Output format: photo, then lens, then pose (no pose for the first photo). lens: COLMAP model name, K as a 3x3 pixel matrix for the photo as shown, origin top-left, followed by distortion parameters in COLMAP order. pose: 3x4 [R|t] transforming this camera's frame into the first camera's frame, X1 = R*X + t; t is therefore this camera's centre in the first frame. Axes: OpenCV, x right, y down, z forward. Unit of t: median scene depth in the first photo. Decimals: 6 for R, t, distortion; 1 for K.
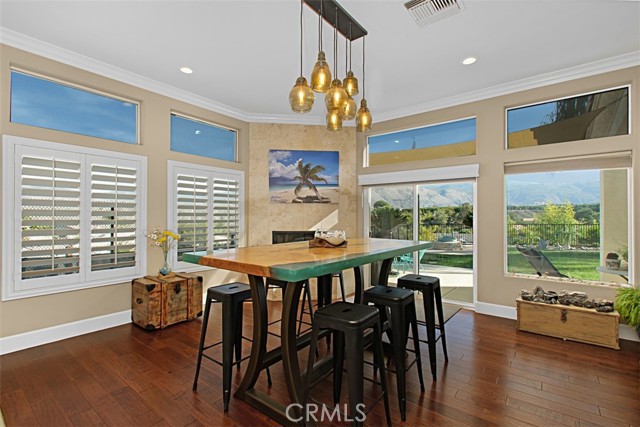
lens RADIAL K [[292.1, 0, 318.4], [0, 292.1, 215.6], [0, 0, 1]] dist [0.007643, 0.000392]
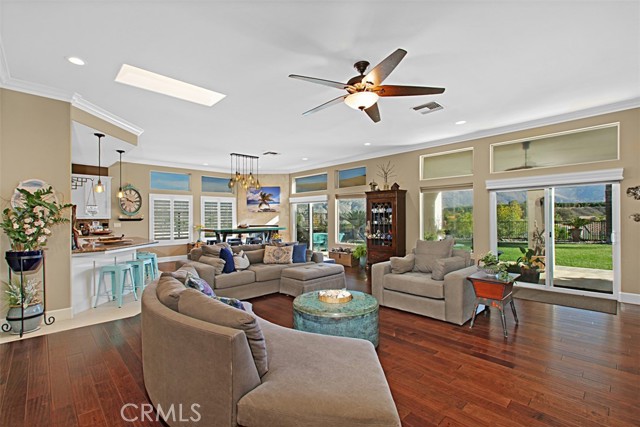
lens RADIAL K [[292.1, 0, 318.4], [0, 292.1, 215.6], [0, 0, 1]] dist [0.007643, 0.000392]
pose [[0.987583, -0.010624, -0.156741, 0.669830], [0.010616, 0.999943, -0.000893, -0.010952], [0.156741, -0.000782, 0.987639, -1.005089]]
